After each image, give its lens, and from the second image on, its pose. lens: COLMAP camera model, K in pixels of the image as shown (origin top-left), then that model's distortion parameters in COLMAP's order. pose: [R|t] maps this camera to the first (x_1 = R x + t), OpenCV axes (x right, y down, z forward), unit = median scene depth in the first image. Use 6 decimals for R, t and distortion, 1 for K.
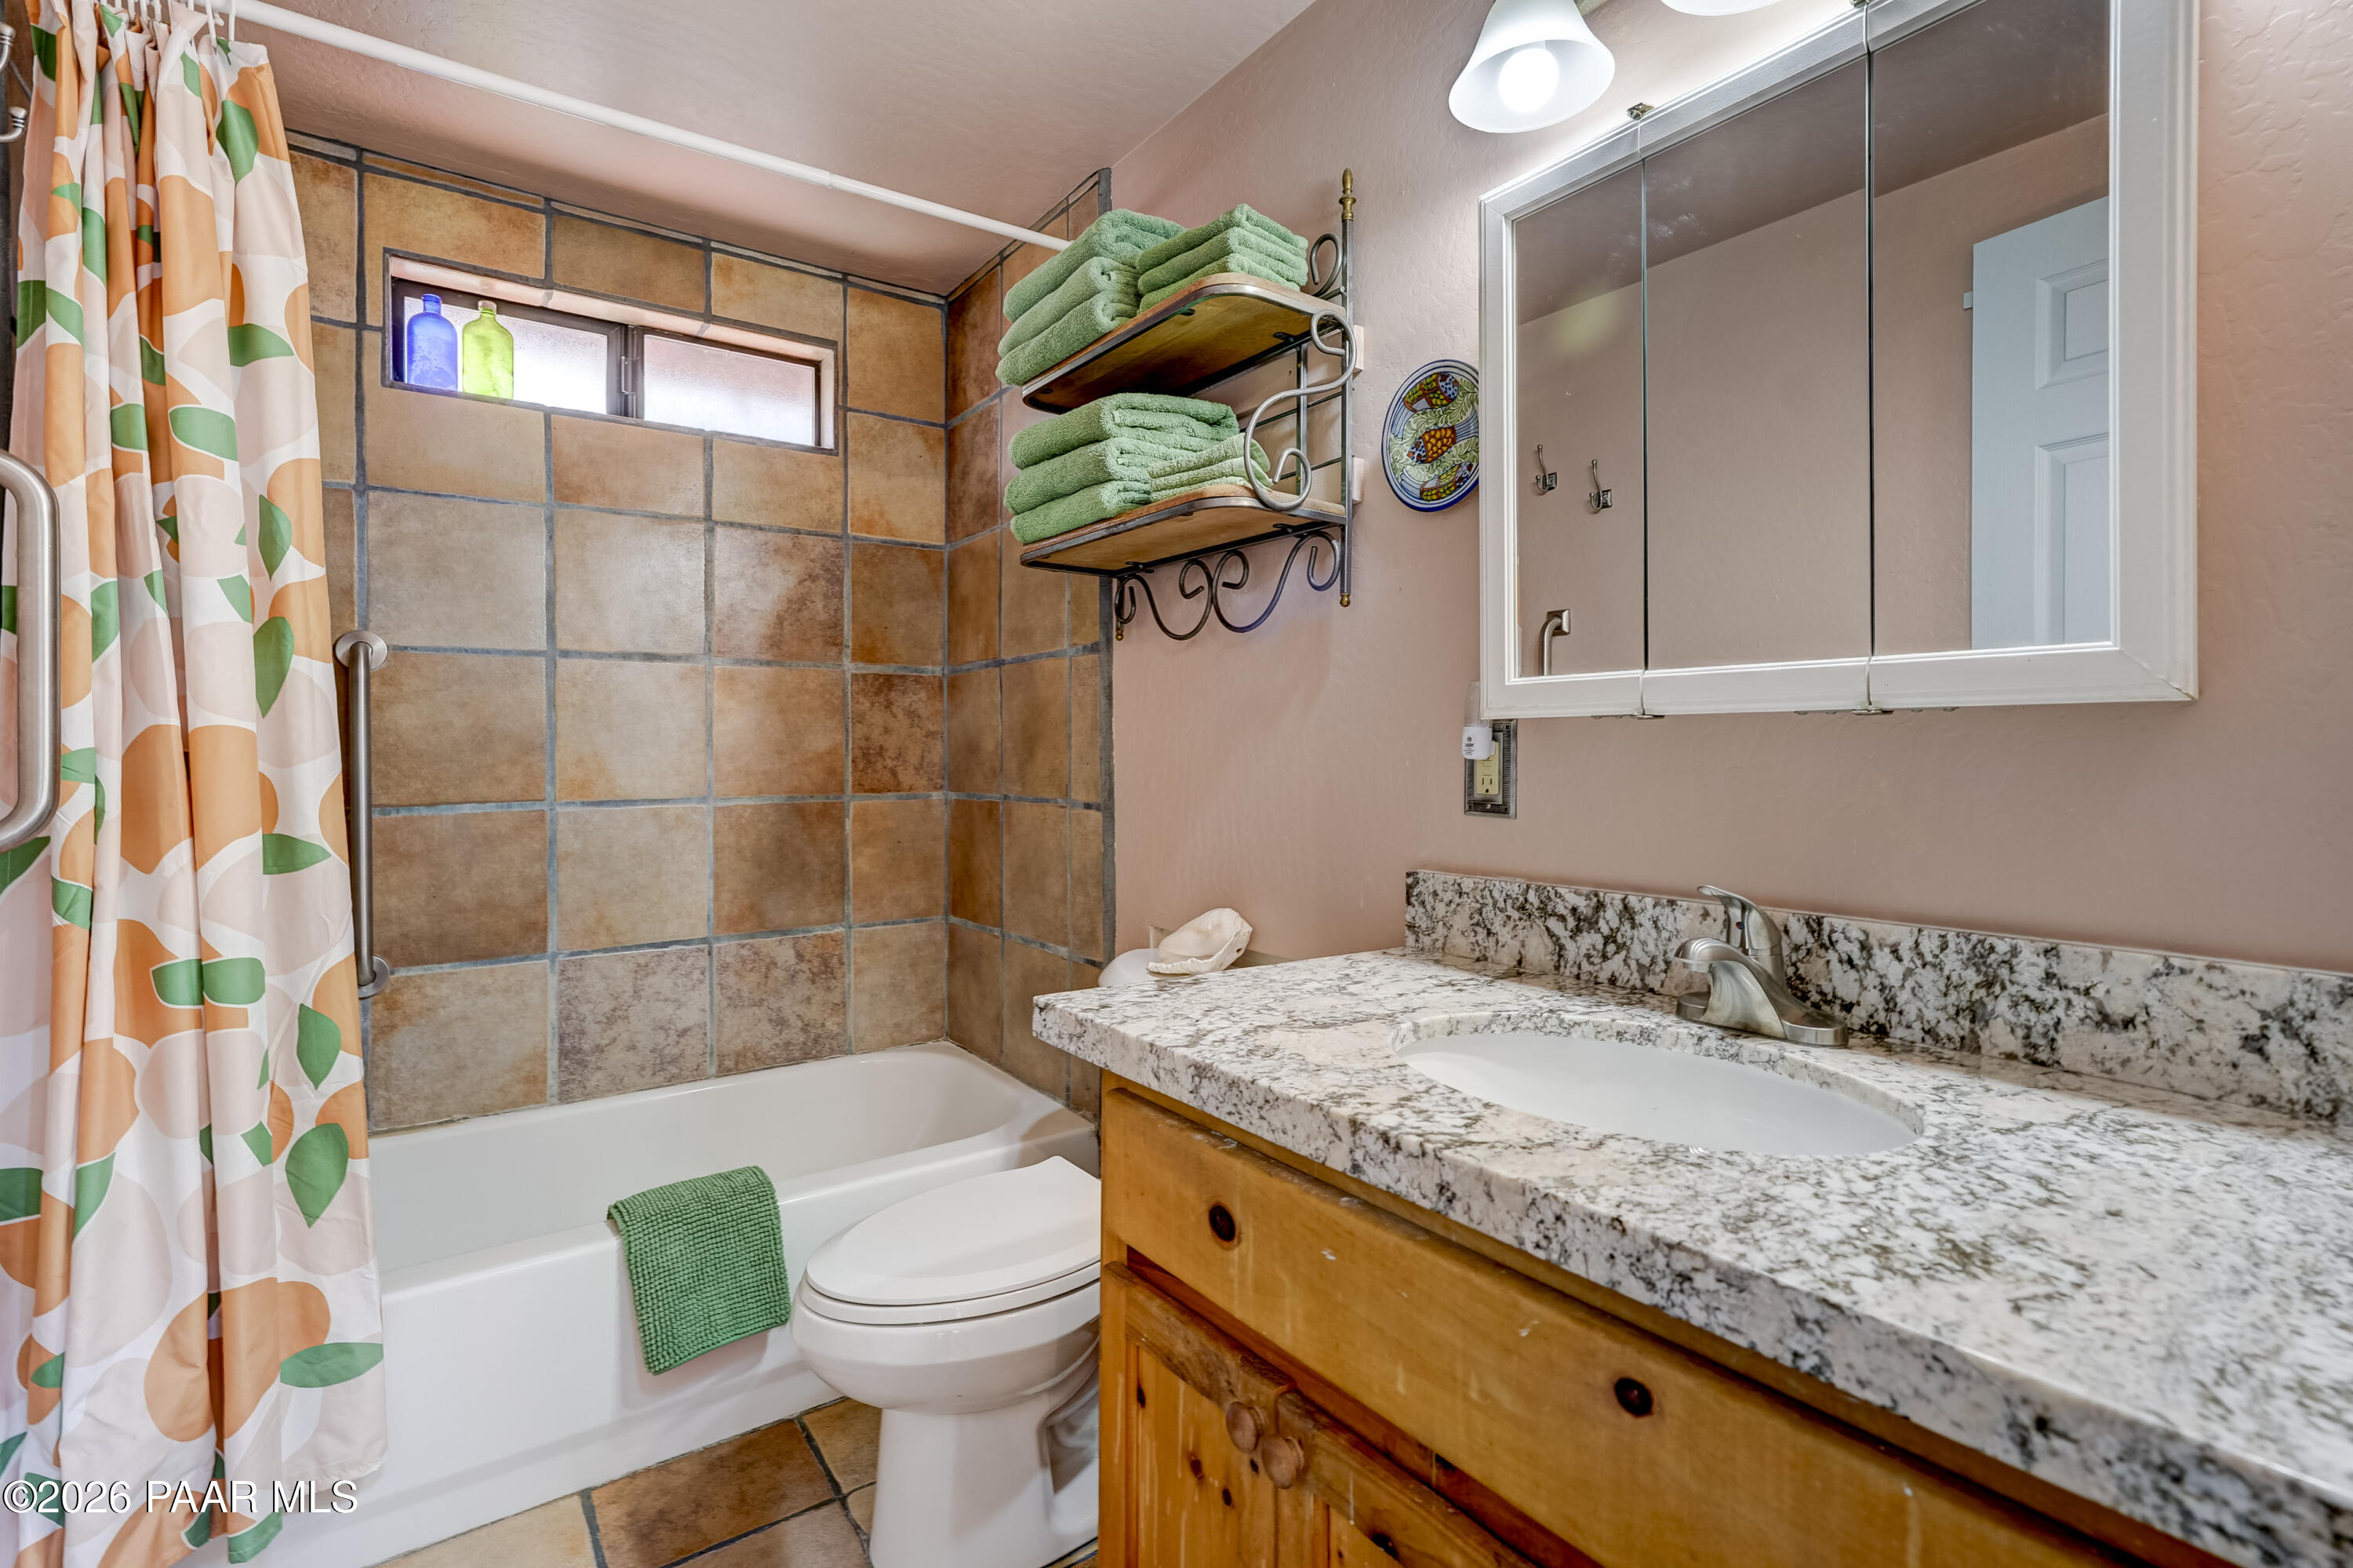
lens RADIAL K [[1077.4, 0, 1179.5], [0, 1077.4, 766.0], [0, 0, 1]] dist [-0.011565, 0.006263]
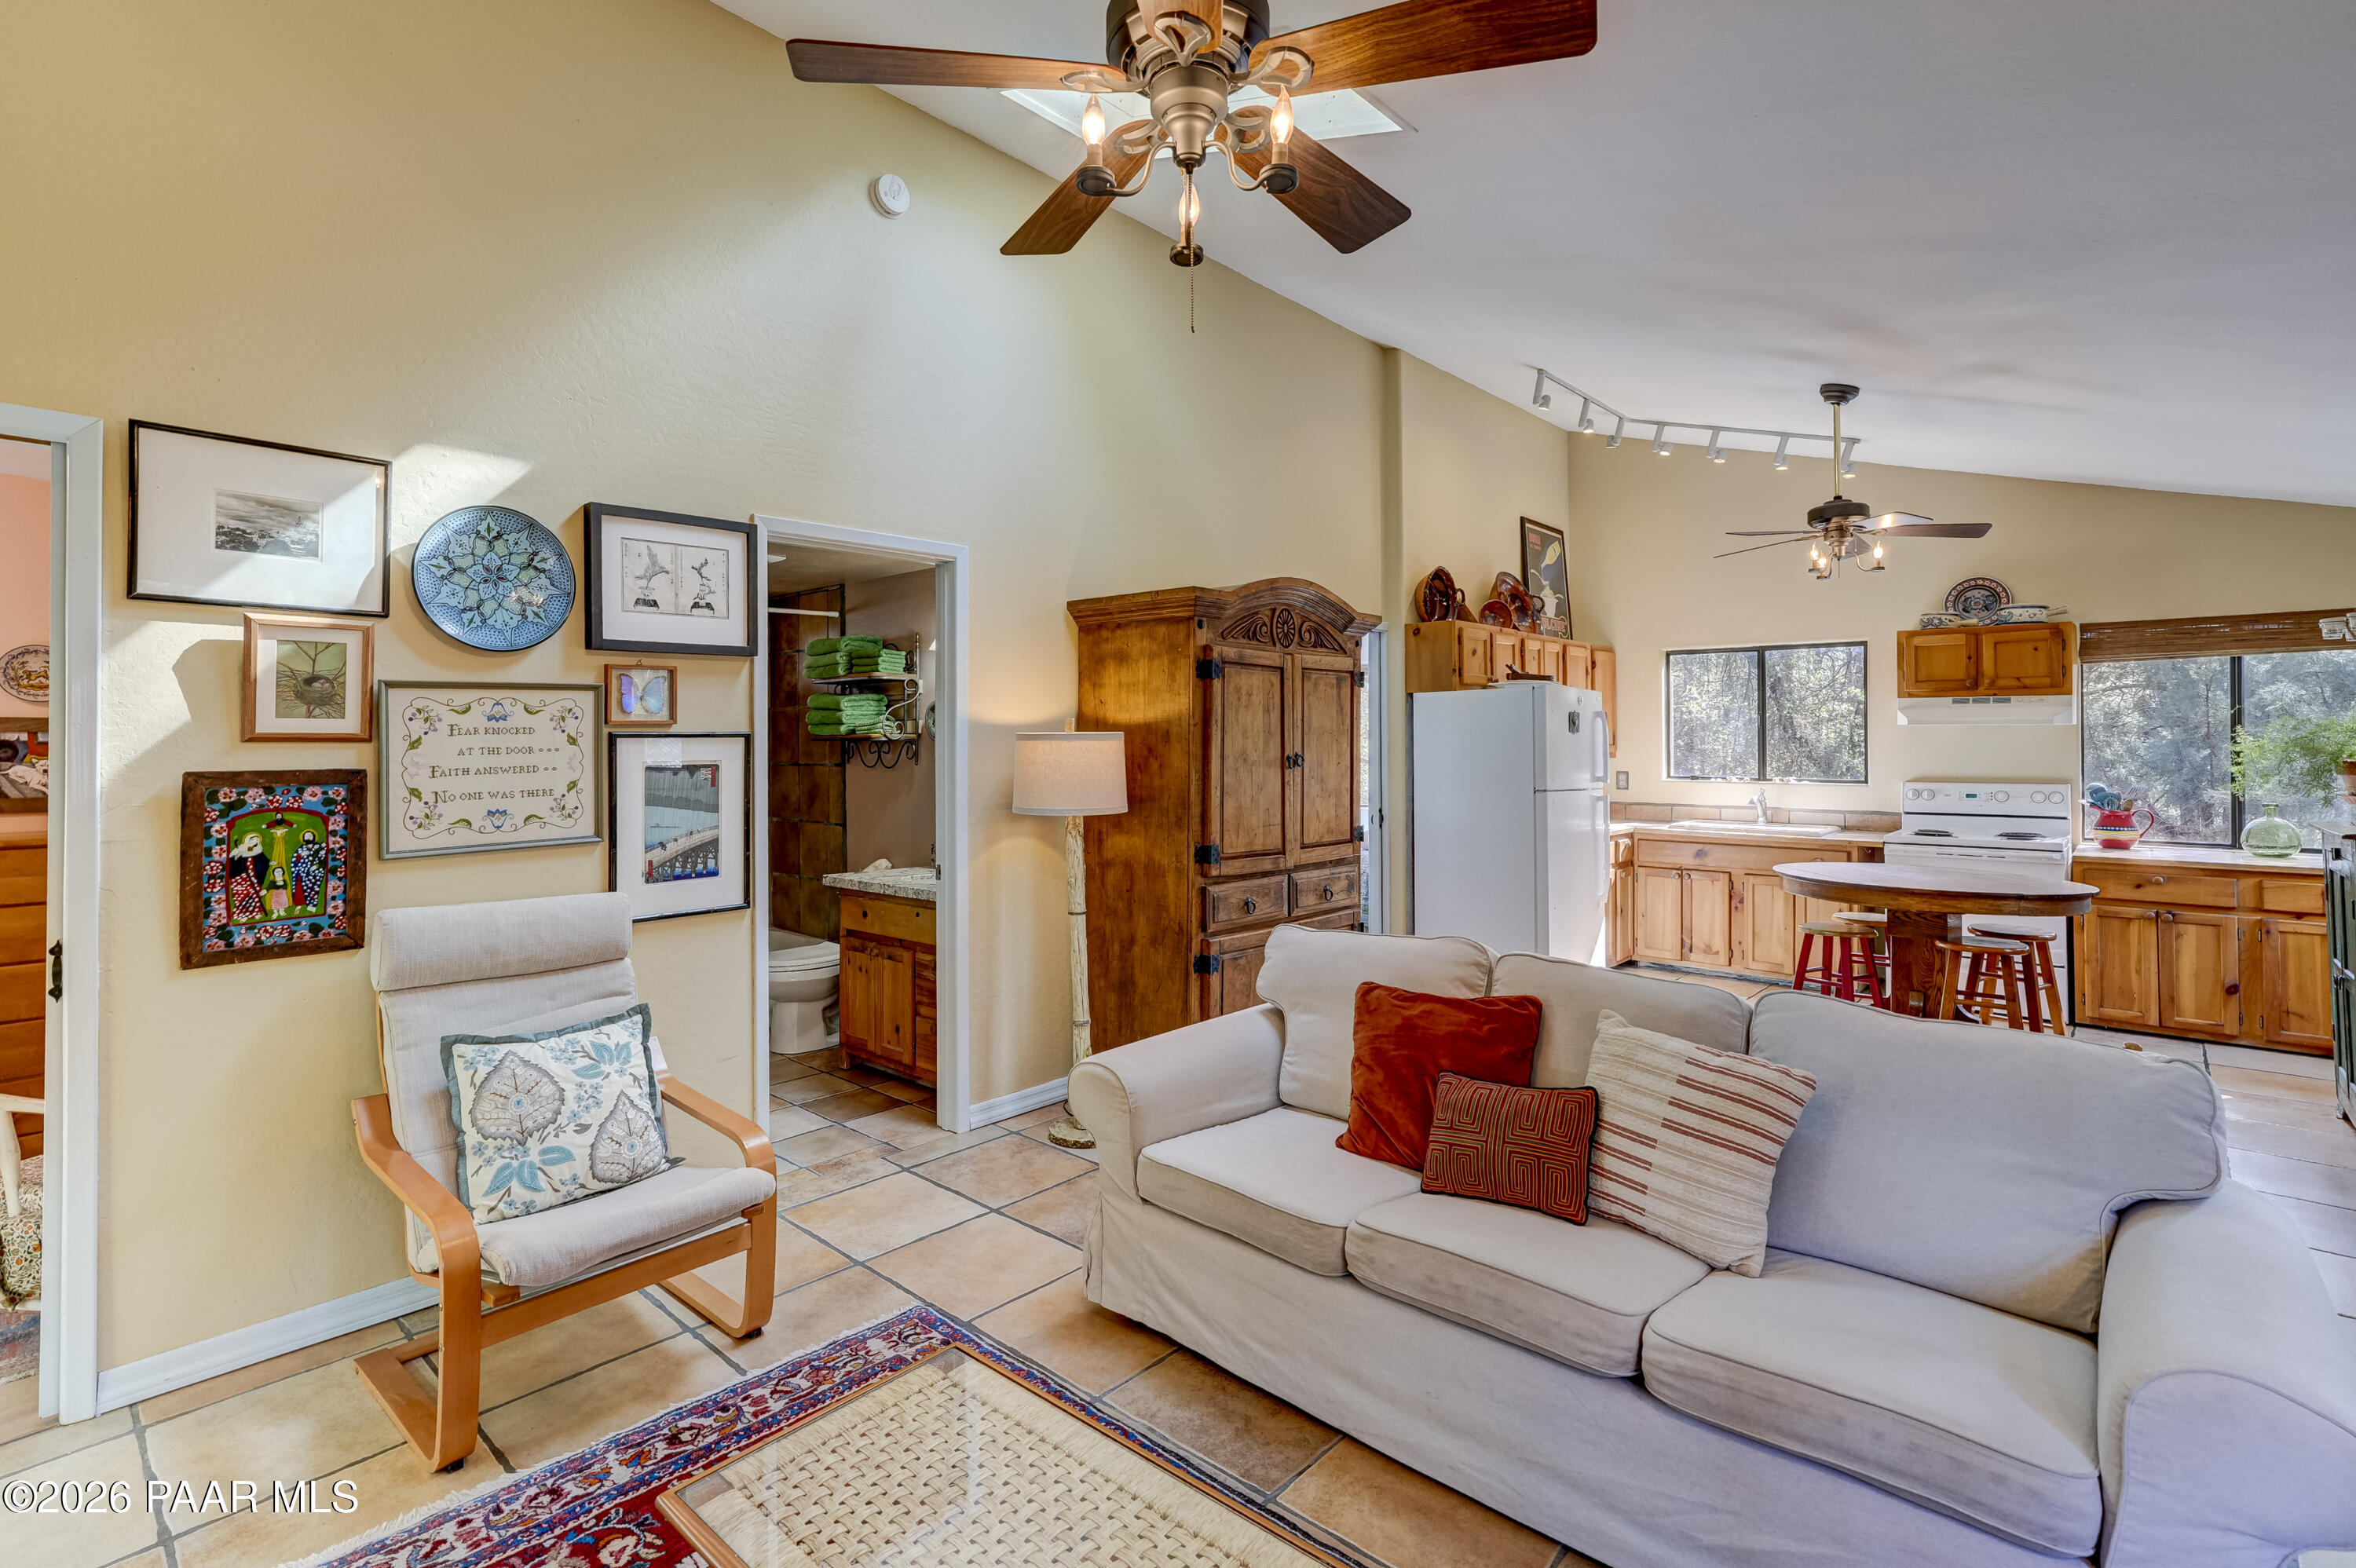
lens RADIAL K [[1078.6, 0, 1180.1], [0, 1078.6, 735.7], [0, 0, 1]] dist [-0.011565, 0.006263]
pose [[0.975251, -0.002214, 0.221091, 0.165830], [0.007425, 0.999714, -0.022743, -0.123565], [-0.220977, 0.023822, 0.974988, -1.907983]]
